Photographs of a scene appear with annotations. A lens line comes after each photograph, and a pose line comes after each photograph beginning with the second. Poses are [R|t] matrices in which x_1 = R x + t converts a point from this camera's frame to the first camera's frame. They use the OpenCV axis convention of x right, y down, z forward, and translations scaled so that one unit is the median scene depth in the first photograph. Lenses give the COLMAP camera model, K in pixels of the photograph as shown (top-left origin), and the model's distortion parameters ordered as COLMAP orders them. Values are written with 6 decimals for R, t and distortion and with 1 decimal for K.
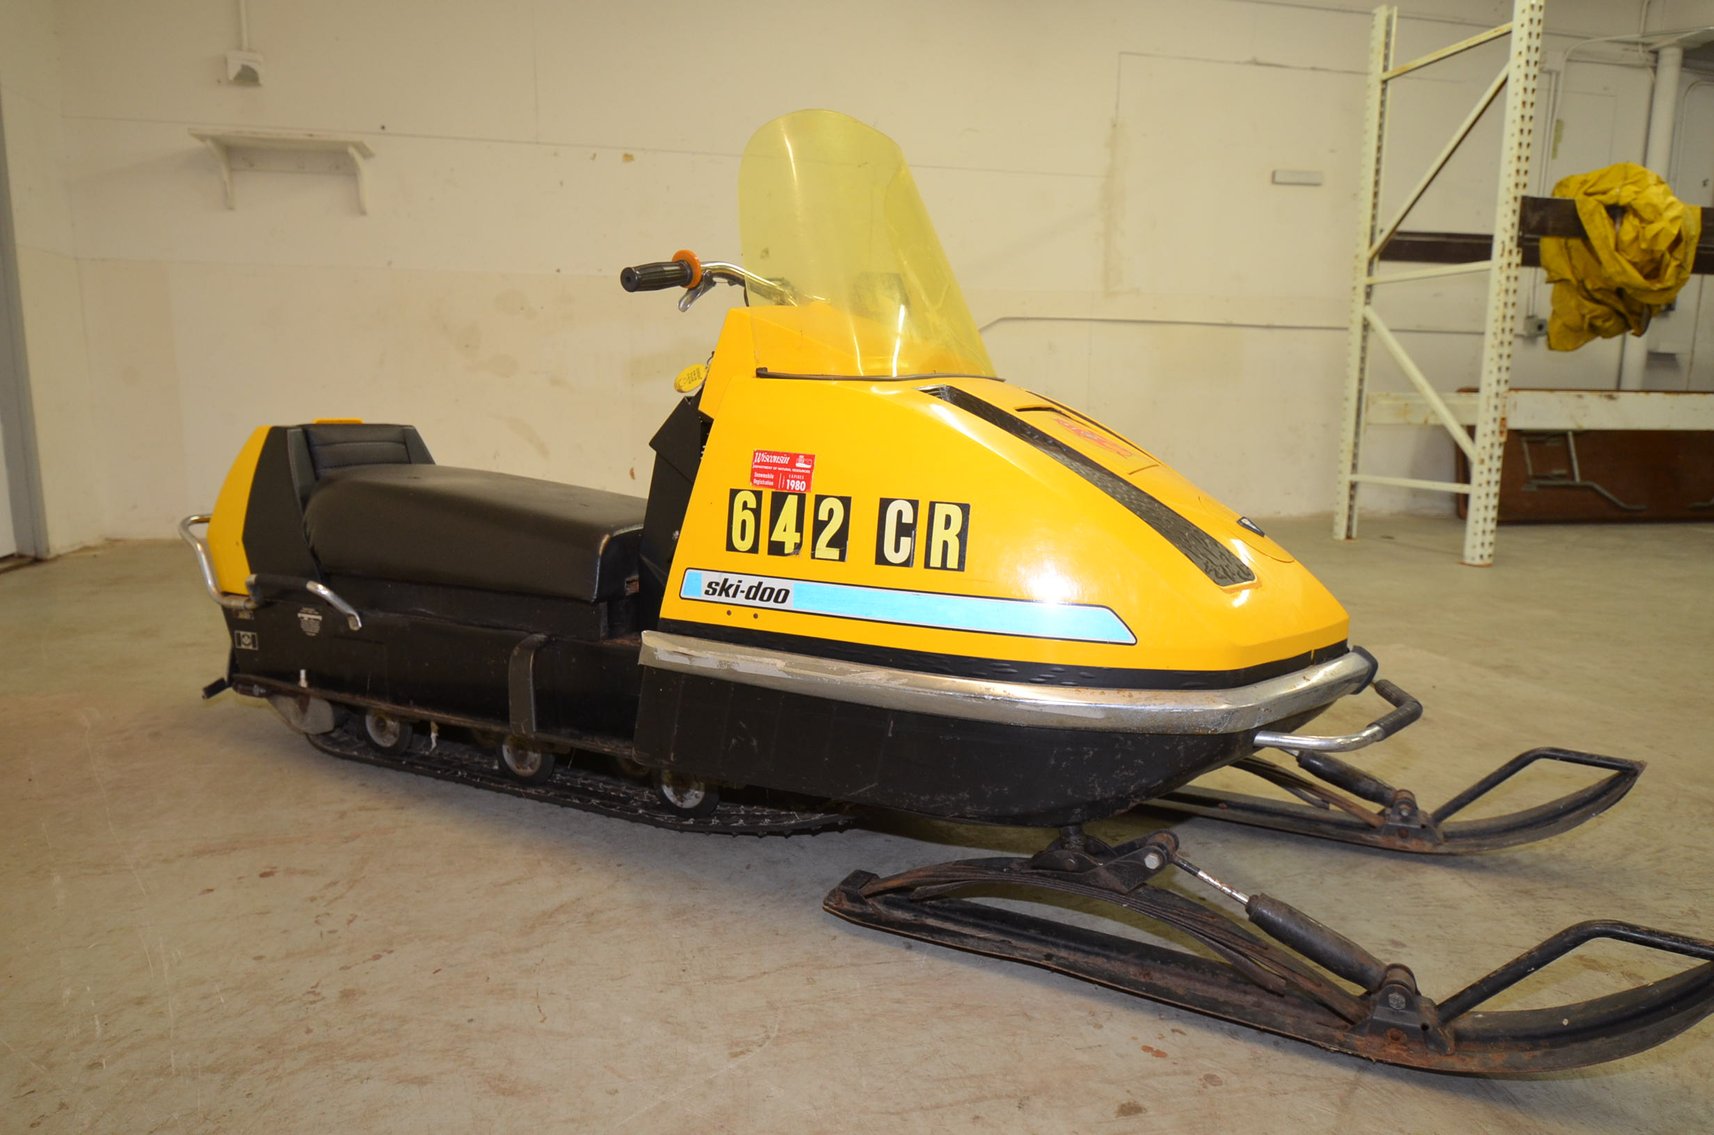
lens RADIAL K [[1094.4, 0, 859.5], [0, 1094.4, 576.2], [0, 0, 1]] dist [-0.004691, -0.002275]
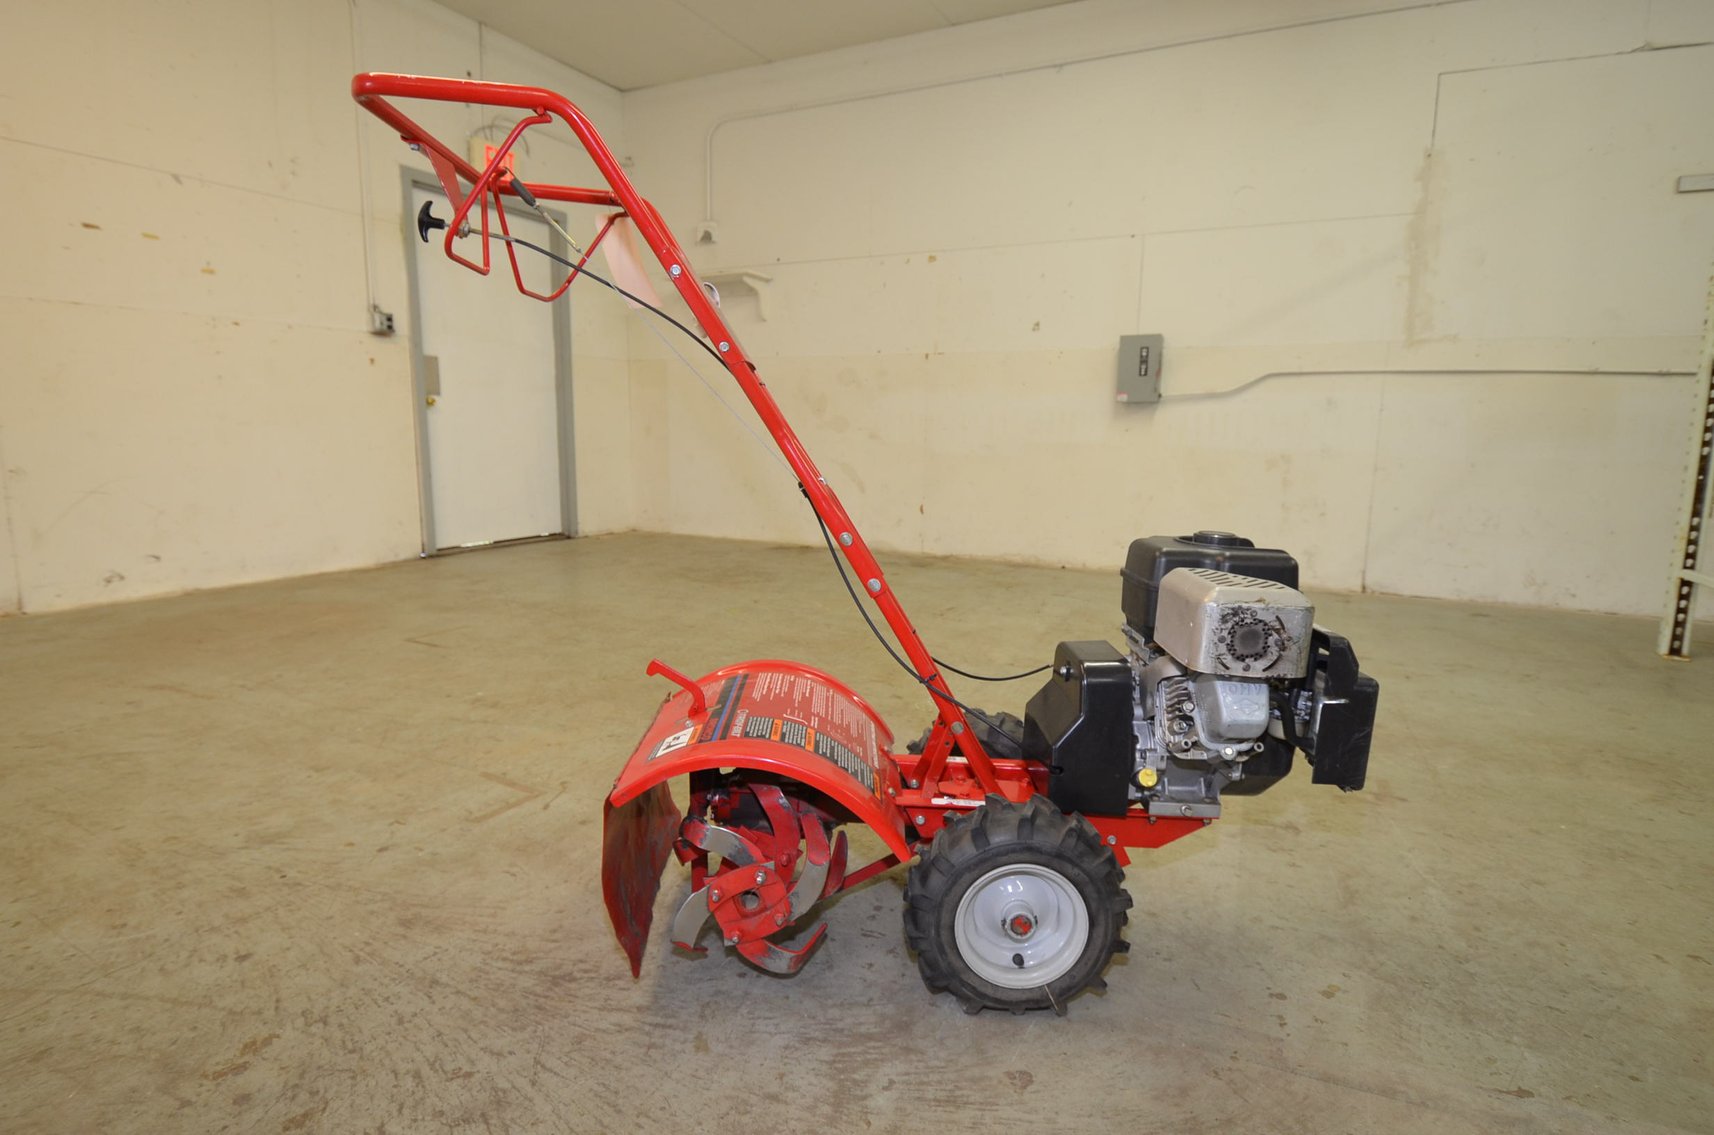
lens RADIAL K [[878.5, 0, 865.6], [0, 878.5, 576.2], [0, 0, 1]] dist [-0.018969, -0.005742]
pose [[0.759954, 0.108220, -0.640905, 0.374773], [-0.118215, 0.992609, 0.027433, -0.035729], [0.639136, 0.054917, 0.767130, 0.181605]]
